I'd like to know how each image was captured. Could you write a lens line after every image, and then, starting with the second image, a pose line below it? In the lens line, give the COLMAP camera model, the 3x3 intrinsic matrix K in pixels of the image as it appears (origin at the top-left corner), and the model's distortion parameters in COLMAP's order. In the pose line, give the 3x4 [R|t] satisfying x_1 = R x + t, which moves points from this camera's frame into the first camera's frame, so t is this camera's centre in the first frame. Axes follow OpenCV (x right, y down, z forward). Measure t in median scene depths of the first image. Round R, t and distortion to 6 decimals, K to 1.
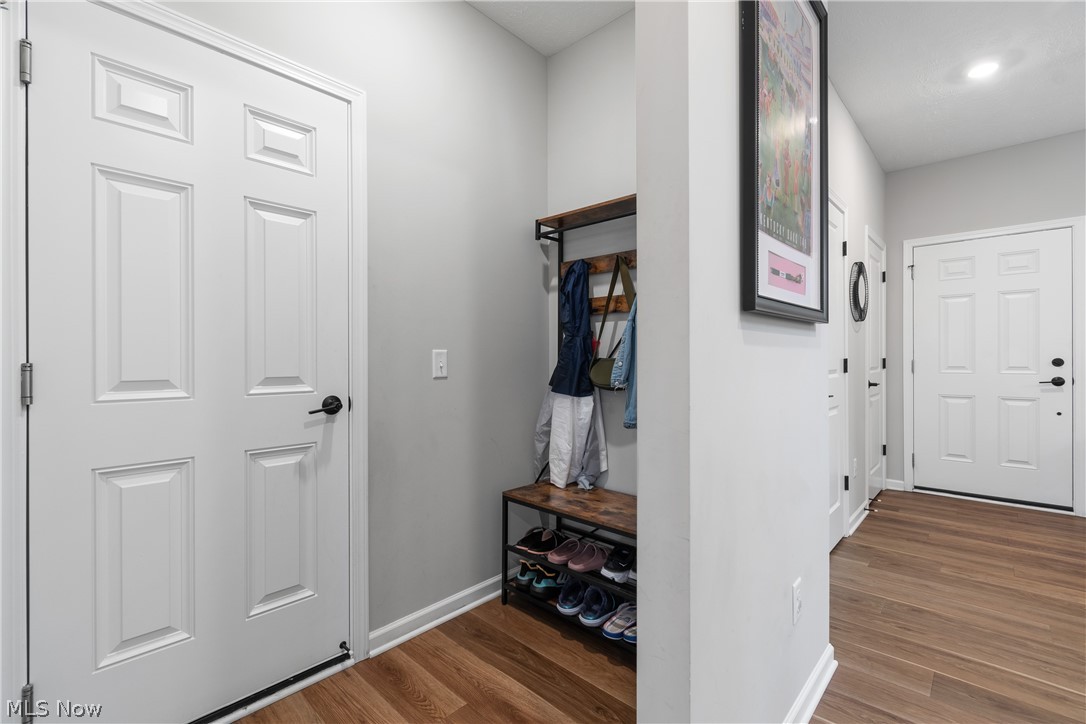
lens RADIAL K [[479.0, 0, 542.2], [0, 479.0, 360.7], [0, 0, 1]] dist [0.002879, -0.002448]
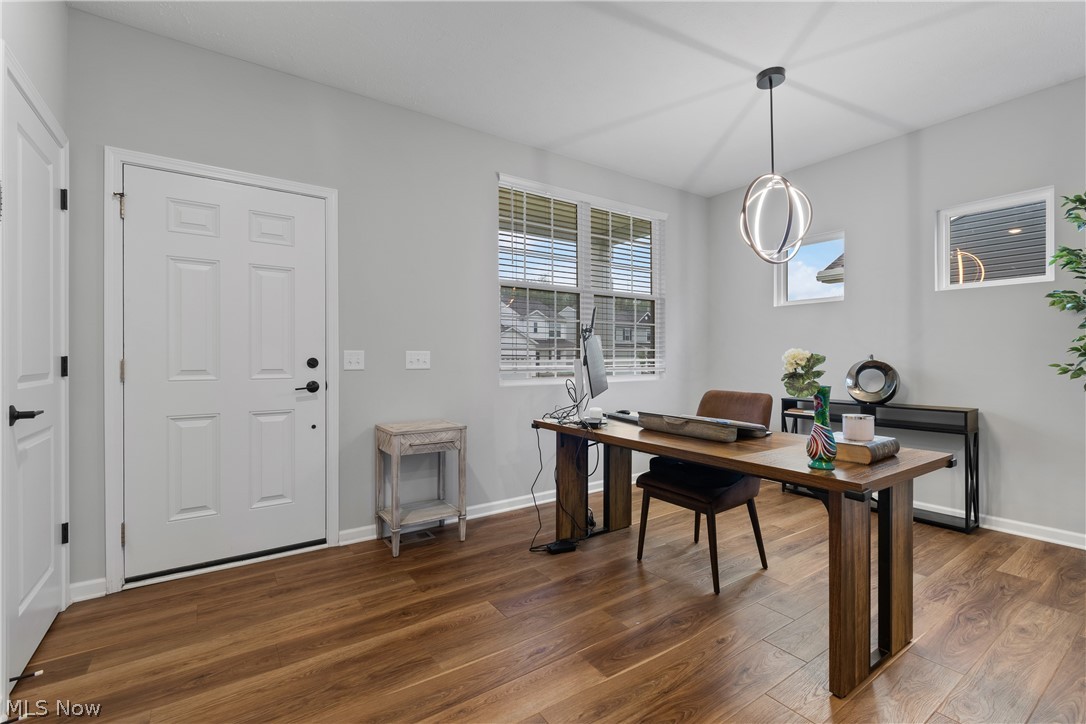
lens RADIAL K [[479.0, 0, 539.7], [0, 479.0, 359.7], [0, 0, 1]] dist [0.002879, -0.002448]
pose [[0.210836, -0.000130, 0.977521, 0.330459], [0.000431, 1.000000, 0.000040, -0.001513], [-0.977521, 0.000412, 0.210836, 0.406938]]
